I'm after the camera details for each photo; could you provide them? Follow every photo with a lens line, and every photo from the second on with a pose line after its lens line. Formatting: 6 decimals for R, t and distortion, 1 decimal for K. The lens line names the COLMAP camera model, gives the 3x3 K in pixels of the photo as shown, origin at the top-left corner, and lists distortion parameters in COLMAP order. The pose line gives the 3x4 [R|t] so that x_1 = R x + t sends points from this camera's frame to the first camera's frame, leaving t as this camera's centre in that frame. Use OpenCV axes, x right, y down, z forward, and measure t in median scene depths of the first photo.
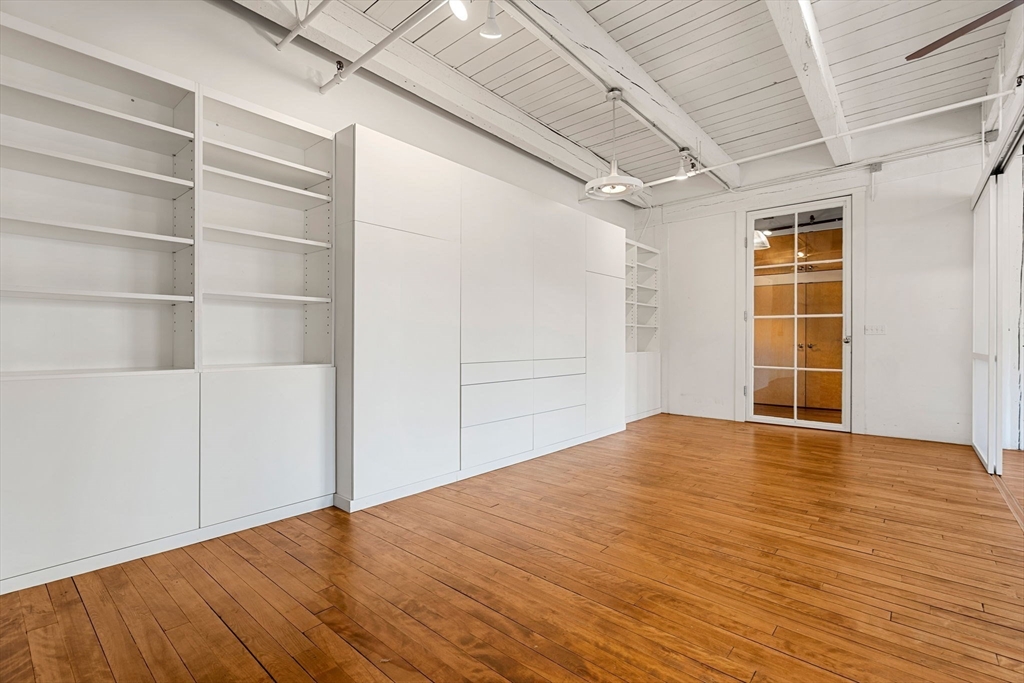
lens RADIAL K [[465.1, 0, 507.3], [0, 465.1, 342.5], [0, 0, 1]] dist [0.000498, 0.000153]
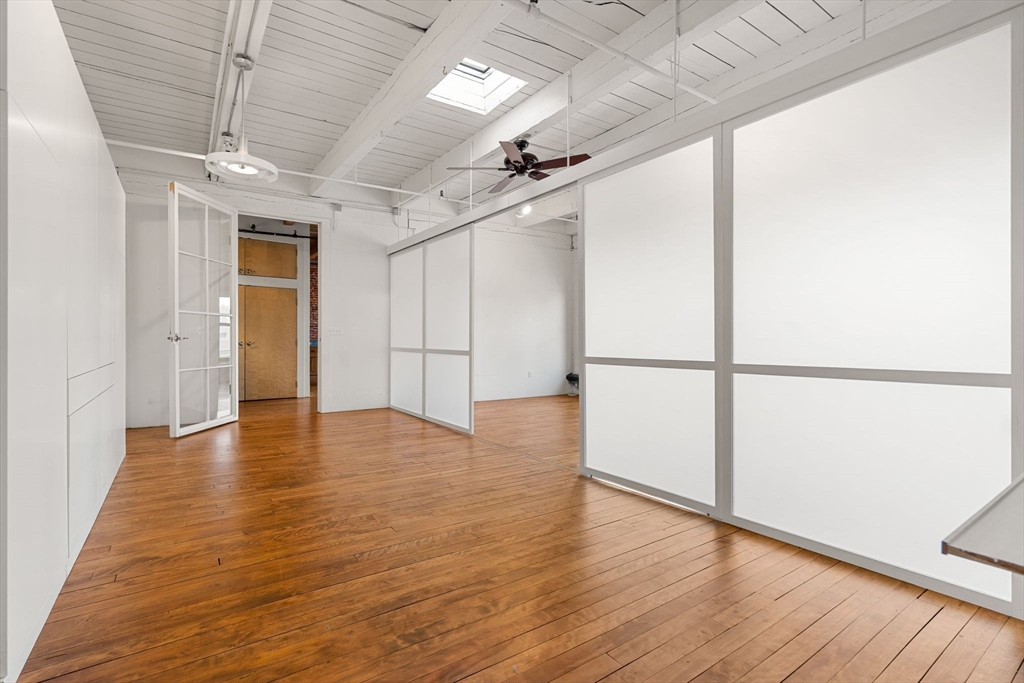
lens RADIAL K [[465.1, 0, 509.3], [0, 465.1, 341.3], [0, 0, 1]] dist [0.000498, 0.000153]
pose [[0.245221, -0.001878, 0.969465, -0.663146], [-0.002656, 0.999993, 0.002609, -0.006770], [-0.969463, -0.003214, 0.245215, 0.381663]]
